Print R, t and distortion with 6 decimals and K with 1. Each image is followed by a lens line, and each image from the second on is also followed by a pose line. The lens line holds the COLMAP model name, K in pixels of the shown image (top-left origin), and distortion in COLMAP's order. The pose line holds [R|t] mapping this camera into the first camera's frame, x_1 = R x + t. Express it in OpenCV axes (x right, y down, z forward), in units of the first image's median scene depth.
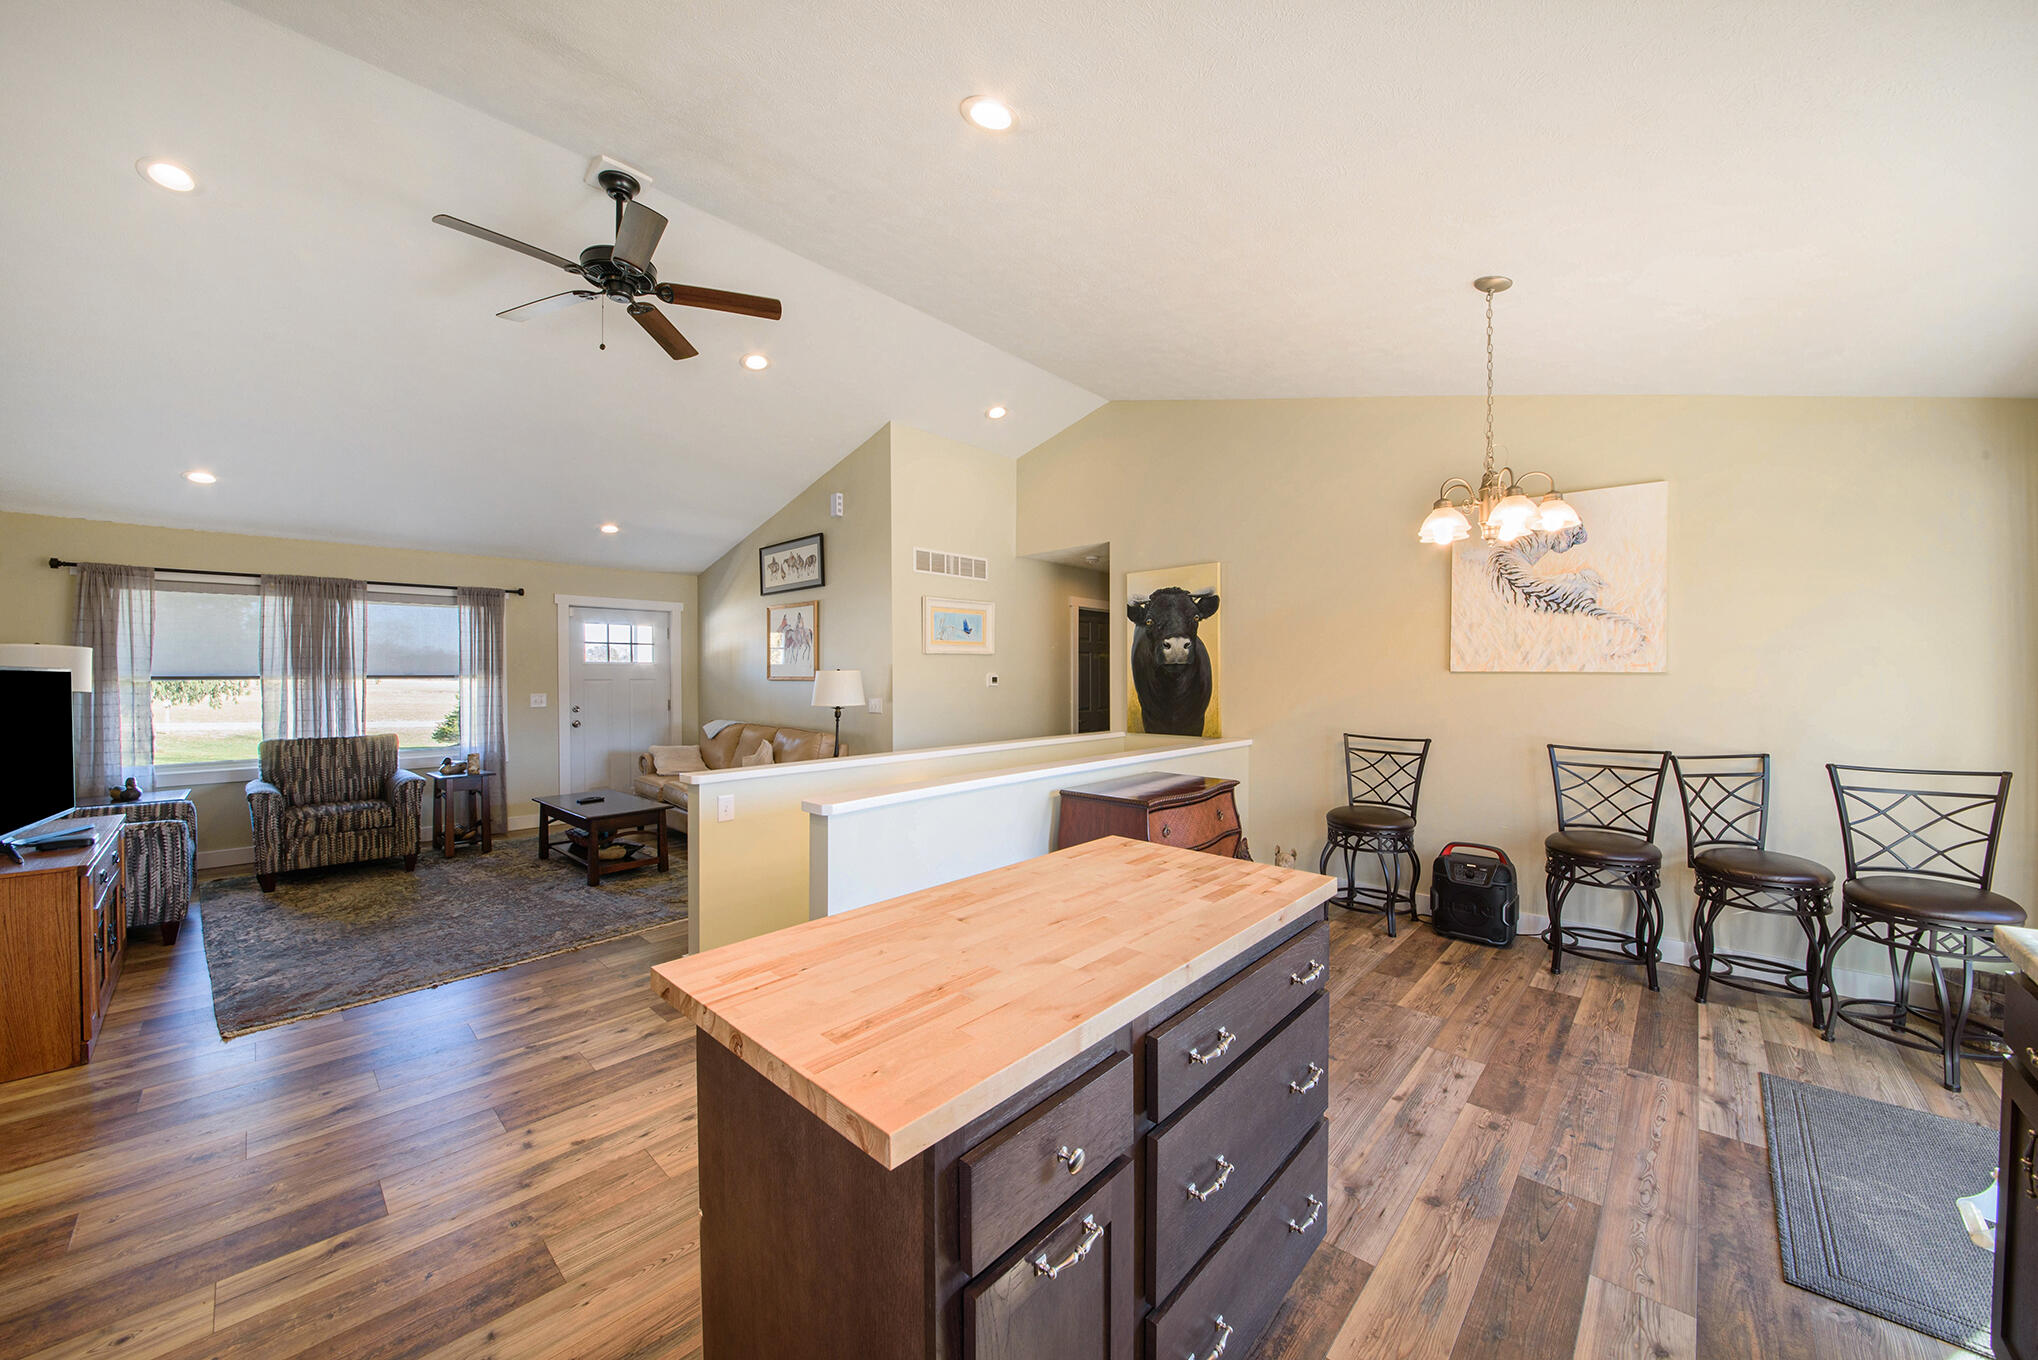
lens RADIAL K [[727.4, 0, 1016.7], [0, 727.4, 690.9], [0, 0, 1]] dist [-0.000516, -0.010491]
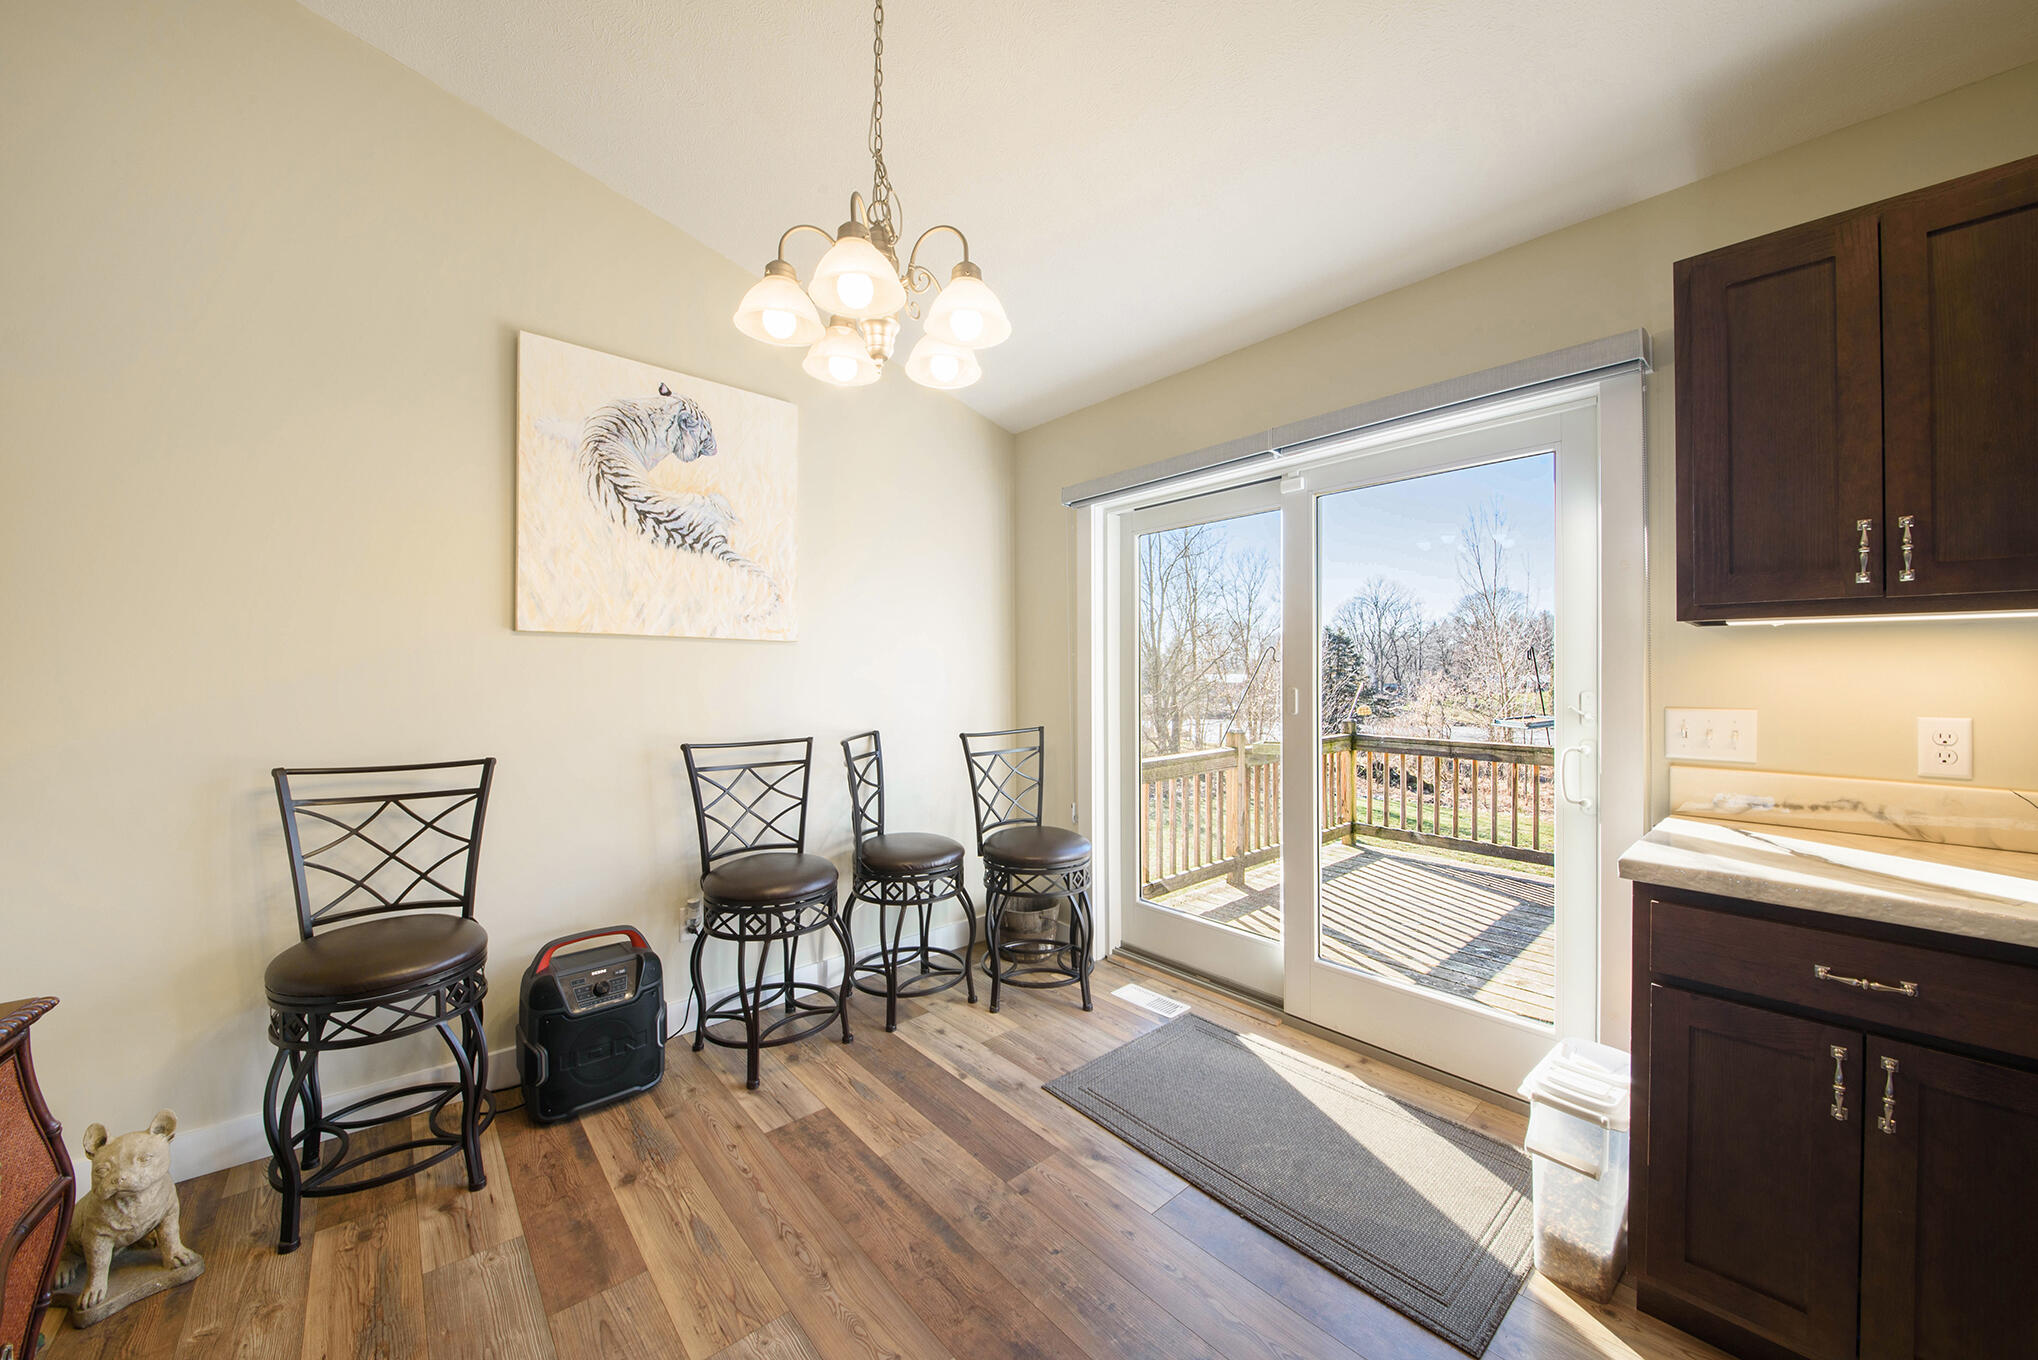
lens RADIAL K [[727.4, 0, 1016.7], [0, 727.4, 690.9], [0, 0, 1]] dist [-0.000516, -0.010491]
pose [[0.115852, -0.012162, 0.993192, 0.105922], [0.031935, 0.999454, 0.008514, 0.027859], [-0.992753, 0.030731, 0.116177, 0.606803]]
